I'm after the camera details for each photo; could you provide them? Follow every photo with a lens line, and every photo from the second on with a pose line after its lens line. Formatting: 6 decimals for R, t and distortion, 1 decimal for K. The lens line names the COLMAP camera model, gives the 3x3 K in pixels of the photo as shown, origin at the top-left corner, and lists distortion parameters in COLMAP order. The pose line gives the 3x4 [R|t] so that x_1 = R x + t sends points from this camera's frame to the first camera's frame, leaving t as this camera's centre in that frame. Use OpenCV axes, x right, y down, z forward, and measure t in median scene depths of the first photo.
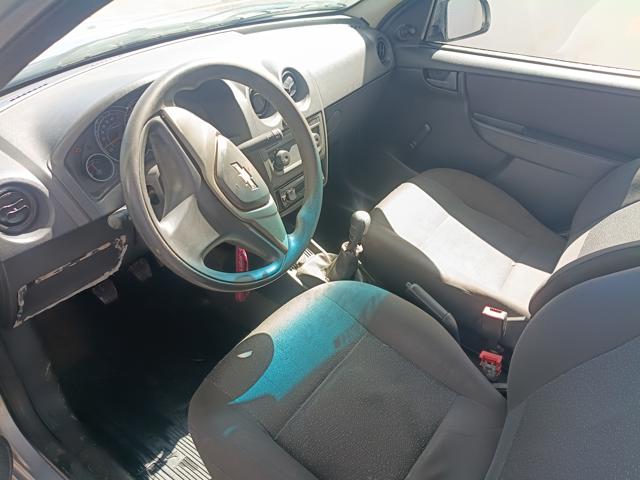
lens RADIAL K [[479.4, 0, 320.0], [0, 479.4, 240.0], [0, 0, 1]] dist [0.004515, 0.000936]
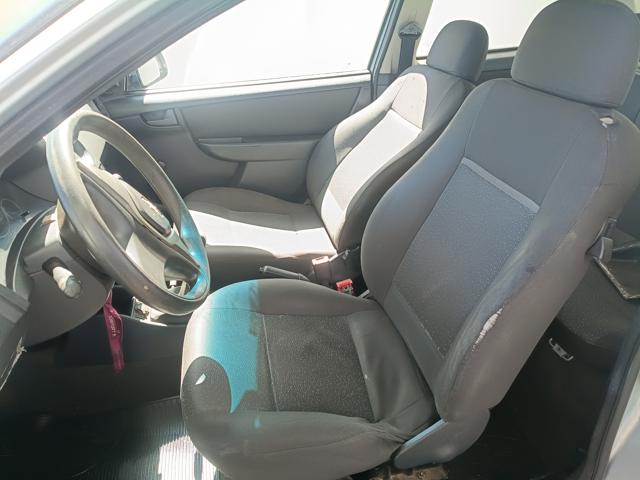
lens RADIAL K [[479.4, 0, 320.0], [0, 479.4, 240.0], [0, 0, 1]] dist [0.004515, 0.000936]
pose [[0.664793, -0.380834, 0.642663, -0.346938], [0.453272, 0.889470, 0.058208, 0.019911], [-0.593797, 0.252605, 0.763934, -0.001709]]
